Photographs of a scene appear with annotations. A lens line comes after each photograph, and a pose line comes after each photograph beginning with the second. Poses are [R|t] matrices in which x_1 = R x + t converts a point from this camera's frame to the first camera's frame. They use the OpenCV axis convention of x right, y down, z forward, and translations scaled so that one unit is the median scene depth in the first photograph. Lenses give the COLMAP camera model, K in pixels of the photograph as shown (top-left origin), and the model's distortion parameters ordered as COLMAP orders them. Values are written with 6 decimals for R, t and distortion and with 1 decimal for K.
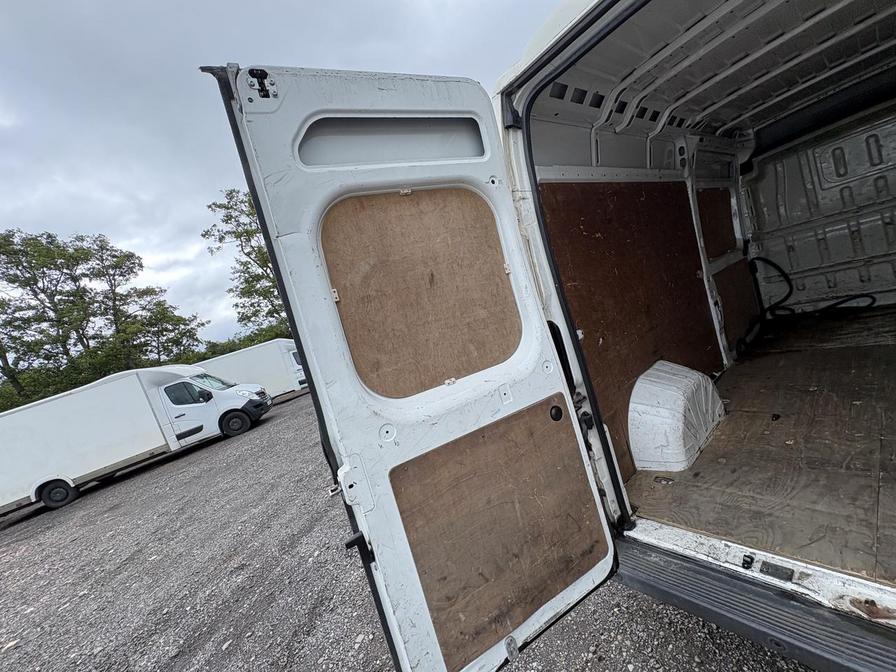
lens RADIAL K [[355.9, 0, 448.8], [0, 355.9, 336.5], [0, 0, 1]] dist [-0.000781, 0.000097]
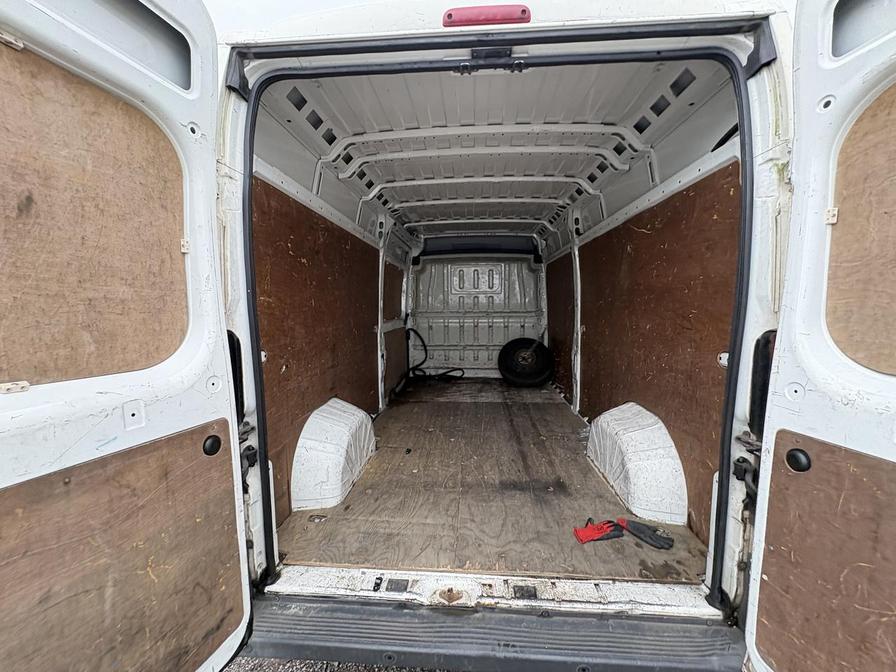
lens RADIAL K [[355.9, 0, 448.8], [0, 355.9, 336.5], [0, 0, 1]] dist [-0.000781, 0.000097]
pose [[0.649087, 0.216675, 0.729203, 0.017374], [-0.131835, 0.976113, -0.172691, 0.042632], [-0.749203, 0.015957, 0.662148, 0.082787]]
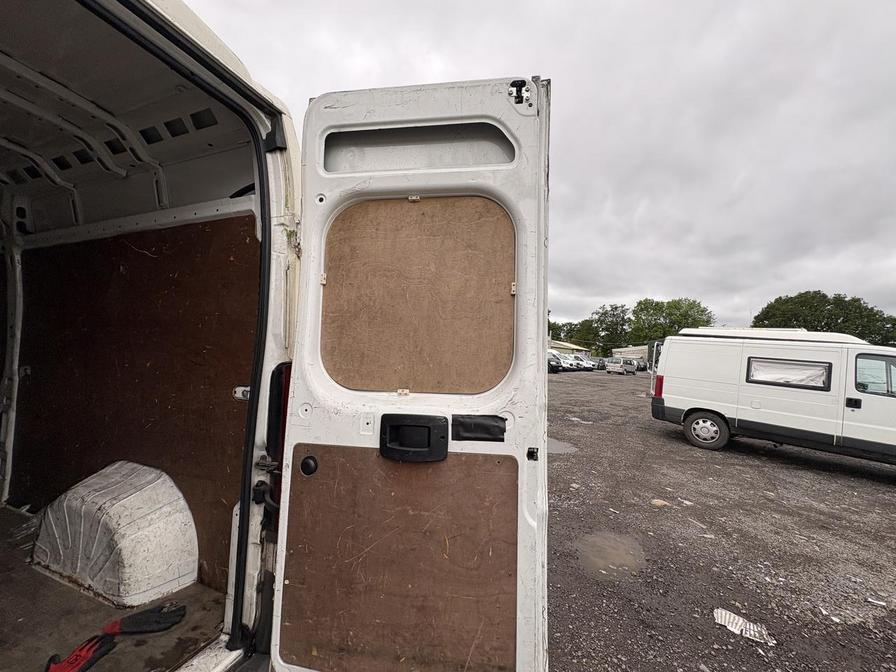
lens RADIAL K [[355.9, 0, 448.8], [0, 355.9, 336.5], [0, 0, 1]] dist [-0.000781, 0.000097]
pose [[-0.487121, 0.310210, 0.816384, 0.049456], [0.168593, 0.950608, -0.260616, 0.051766], [-0.856907, 0.010685, -0.515361, 0.177394]]
